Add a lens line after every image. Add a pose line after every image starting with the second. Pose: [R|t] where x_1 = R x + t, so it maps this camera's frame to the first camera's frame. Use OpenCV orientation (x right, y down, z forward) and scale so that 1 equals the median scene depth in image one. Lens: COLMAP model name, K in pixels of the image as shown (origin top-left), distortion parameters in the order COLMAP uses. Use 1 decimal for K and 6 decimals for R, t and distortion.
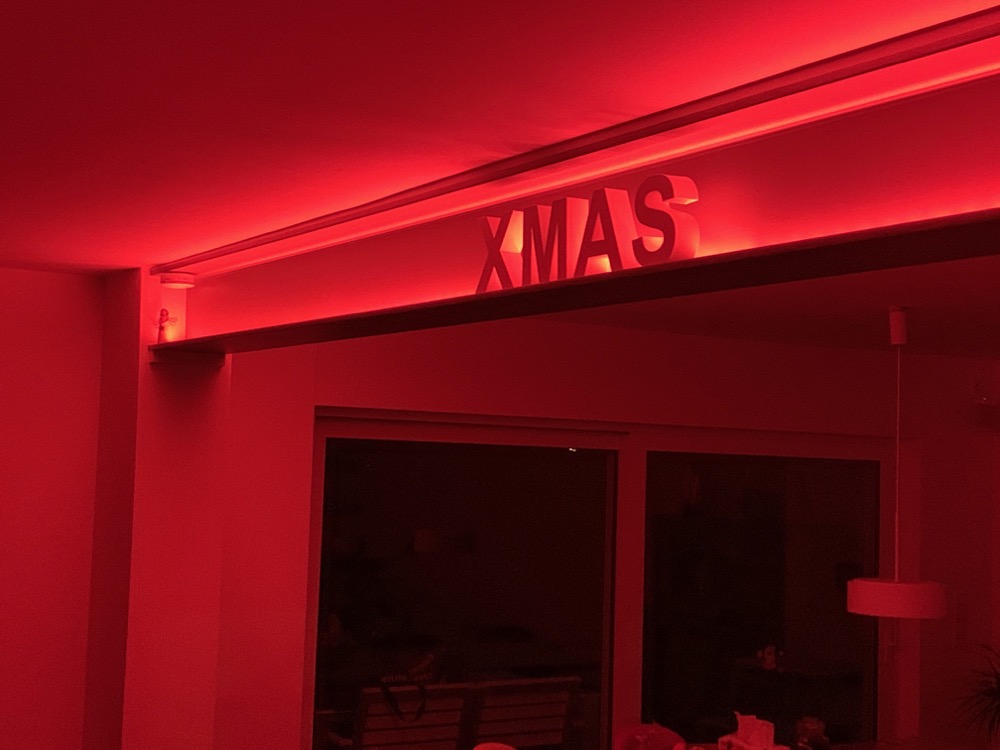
lens RADIAL K [[1503.9, 0, 500.0], [0, 1503.9, 375.0], [0, 0, 1]] dist [-0.011214, -0.096853]
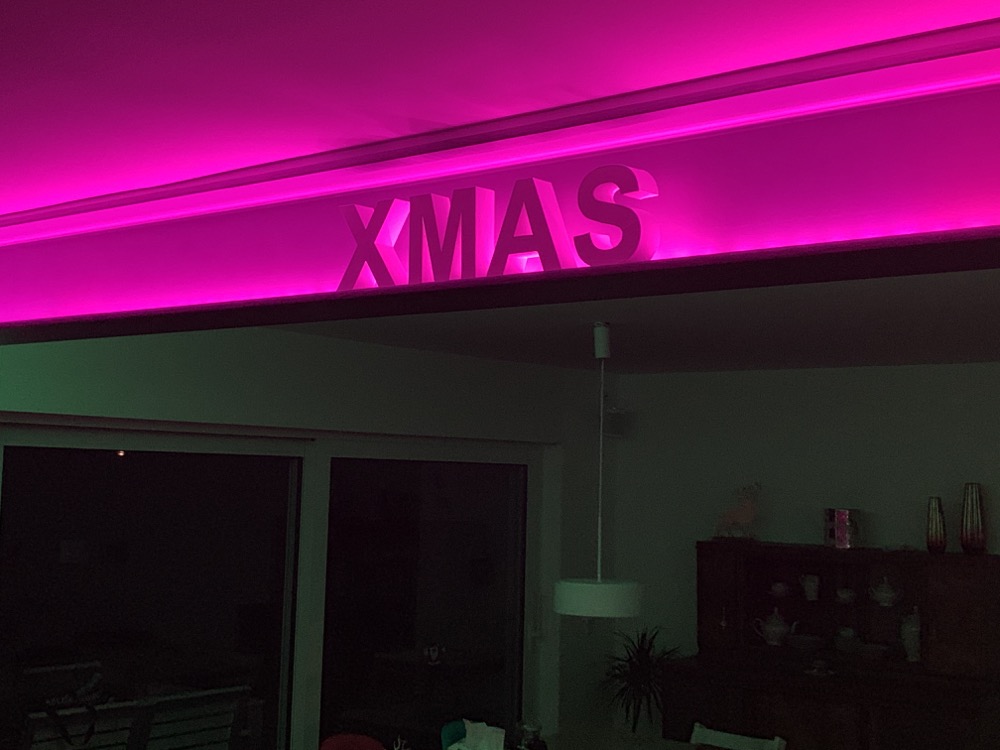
lens RADIAL K [[1308.4, 0, 500.0], [0, 1308.4, 375.0], [0, 0, 1]] dist [0.161716, -0.738648]
pose [[0.935177, 0.017083, 0.353768, -0.204767], [-0.015570, 0.999853, -0.007124, -0.000475], [-0.353838, 0.001154, 0.935306, 0.250484]]
